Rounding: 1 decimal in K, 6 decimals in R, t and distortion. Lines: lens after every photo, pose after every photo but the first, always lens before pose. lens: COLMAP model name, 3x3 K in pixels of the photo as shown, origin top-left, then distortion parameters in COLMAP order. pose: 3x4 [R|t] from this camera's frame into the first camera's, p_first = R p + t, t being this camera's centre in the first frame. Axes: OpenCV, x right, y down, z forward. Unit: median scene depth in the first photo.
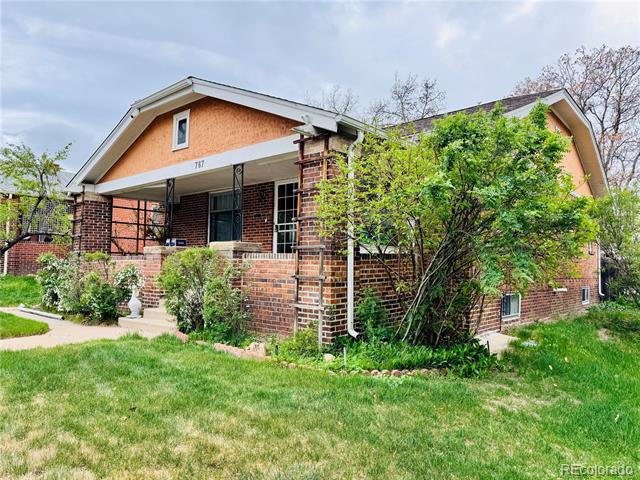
lens RADIAL K [[440.1, 0, 323.2], [0, 440.1, 242.6], [0, 0, 1]] dist [0.028251, -0.003162]
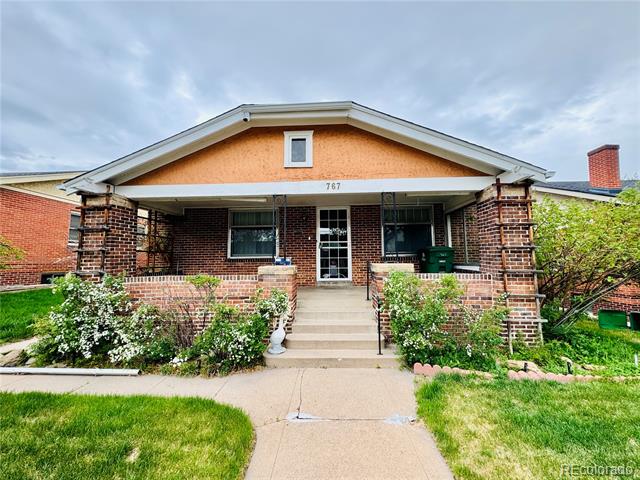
lens RADIAL K [[254.9, 0, 316.9], [0, 254.9, 237.0], [0, 0, 1]] dist [-0.001702, 0.000316]
pose [[0.801359, 0.035560, 0.597125, -0.583070], [-0.016509, 0.999166, -0.037347, -0.031228], [-0.597955, 0.020070, 0.801278, 0.483186]]
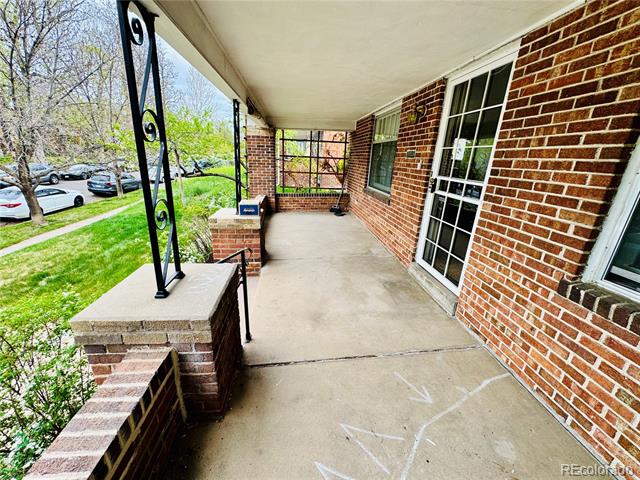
lens RADIAL K [[254.9, 0, 321.8], [0, 254.9, 241.3], [0, 0, 1]] dist [-0.001702, 0.000316]
pose [[0.723344, 0.235581, -0.649057, 0.004562], [0.001342, 0.939516, 0.342502, -0.078024], [0.690486, -0.248618, 0.679278, 0.764976]]
